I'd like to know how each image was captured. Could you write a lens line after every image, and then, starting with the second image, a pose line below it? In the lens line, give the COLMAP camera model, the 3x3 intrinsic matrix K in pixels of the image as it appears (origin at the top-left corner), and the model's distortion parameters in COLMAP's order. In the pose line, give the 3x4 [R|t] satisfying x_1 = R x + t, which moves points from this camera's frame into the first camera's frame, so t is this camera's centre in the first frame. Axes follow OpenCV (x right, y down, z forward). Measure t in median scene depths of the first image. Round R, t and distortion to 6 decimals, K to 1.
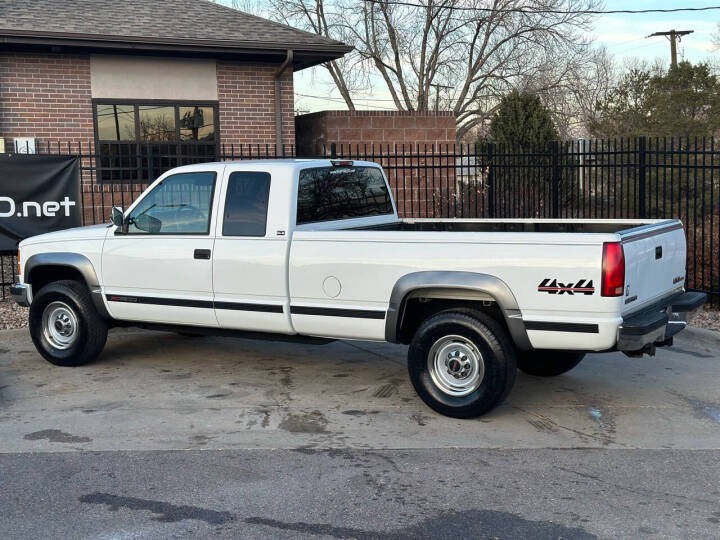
lens RADIAL K [[1004.7, 0, 364.4], [0, 1004.7, 272.5], [0, 0, 1]] dist [0.117626, 0.000000]
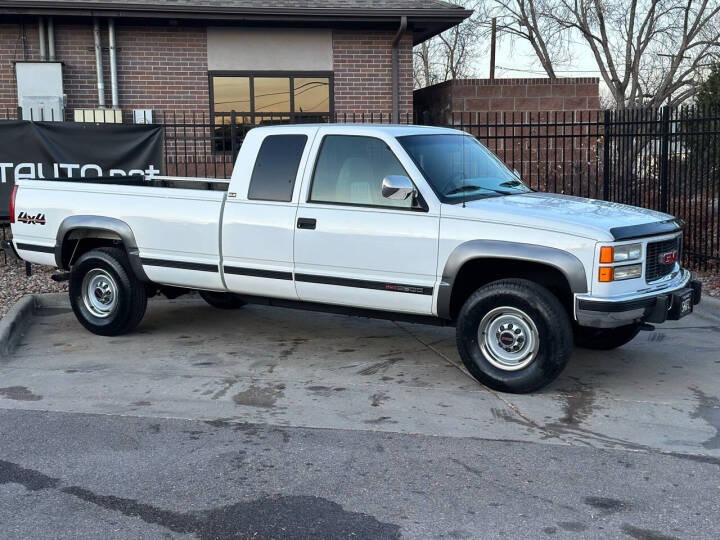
lens RADIAL K [[1004.7, 0, 363.4], [0, 1004.7, 274.9], [0, 0, 1]] dist [0.117626, 0.000000]
pose [[0.970947, 0.032554, -0.237072, 0.132797], [-0.027144, 0.999292, 0.026053, 0.003182], [0.237752, -0.018861, 0.971143, 0.046069]]
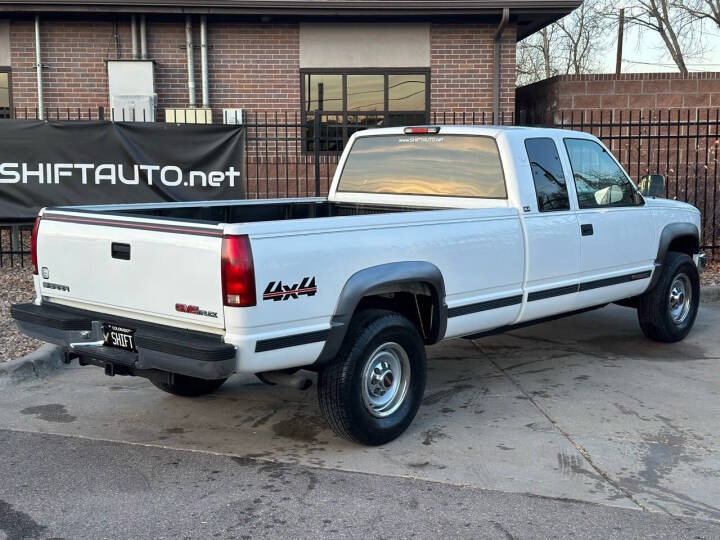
lens RADIAL K [[1004.7, 0, 360.4], [0, 1004.7, 275.8], [0, 0, 1]] dist [0.117626, 0.000000]
pose [[0.933021, 0.053880, -0.355765, 0.148516], [-0.044070, 0.998393, 0.035628, -0.007382], [0.357113, -0.017563, 0.933896, 0.101920]]
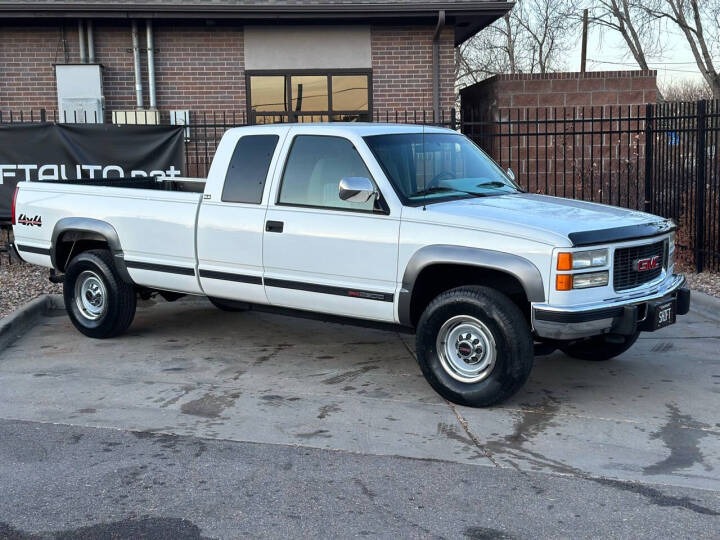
lens RADIAL K [[1004.7, 0, 363.1], [0, 1004.7, 275.4], [0, 0, 1]] dist [0.117626, 0.000000]
pose [[0.939471, 0.038901, -0.340412, 0.197331], [-0.029577, 0.999033, 0.032540, -0.002527], [0.341348, -0.020502, 0.939713, 0.086601]]
